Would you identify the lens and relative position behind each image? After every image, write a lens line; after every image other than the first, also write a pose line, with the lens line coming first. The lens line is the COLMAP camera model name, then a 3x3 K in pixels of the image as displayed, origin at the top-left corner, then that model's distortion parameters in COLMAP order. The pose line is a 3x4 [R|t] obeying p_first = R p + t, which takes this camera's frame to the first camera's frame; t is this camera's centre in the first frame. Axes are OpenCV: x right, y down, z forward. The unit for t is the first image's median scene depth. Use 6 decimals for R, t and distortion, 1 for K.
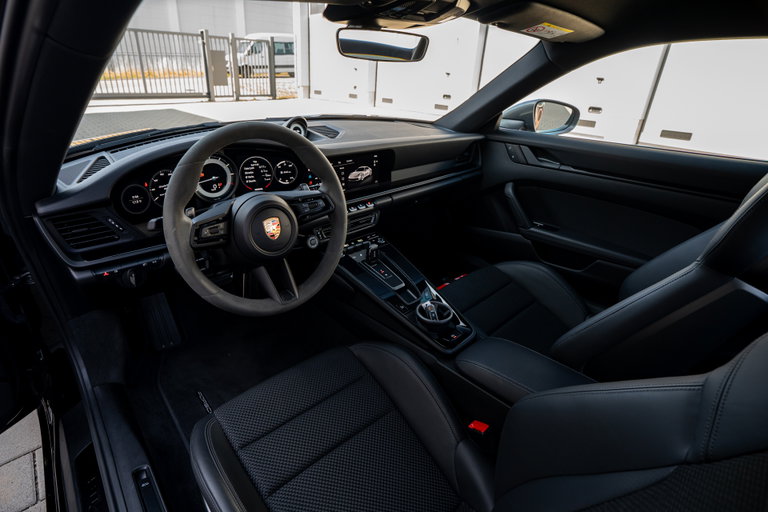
lens RADIAL K [[379.4, 0, 367.9], [0, 379.4, 251.8], [0, 0, 1]] dist [-0.048628, 0.000167]
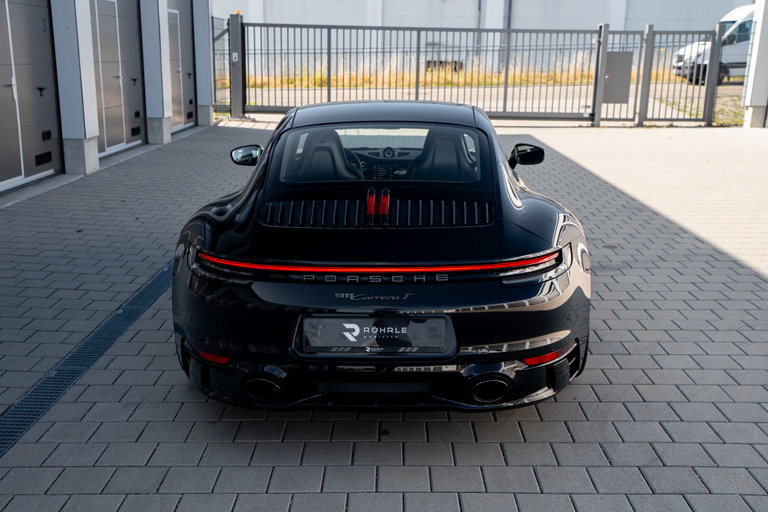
lens RADIAL K [[831.3, 0, 397.7], [0, 831.3, 277.9], [0, 0, 1]] dist [0.049641, 0.022342]
pose [[0.744447, 0.149316, -0.650771, 3.196608], [-0.273954, 0.957160, -0.093773, 0.841673], [0.608891, 0.248091, 0.753461, -2.506654]]
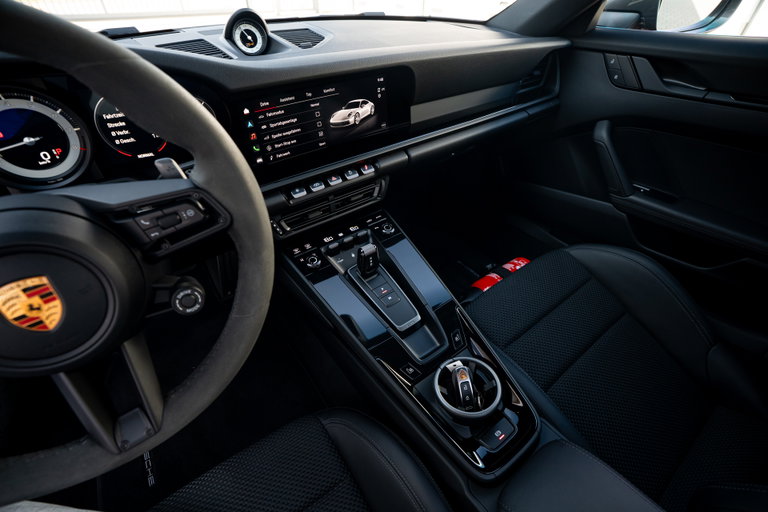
lens RADIAL K [[356.4, 0, 384.0], [0, 356.4, 256.0], [0, 0, 1]] dist [-0.068933, 0.026854]
pose [[0.996064, 0.020919, -0.086132, 0.076474], [-0.001155, 0.974733, 0.223371, -0.112144], [0.088629, -0.222393, 0.970920, 0.429068]]
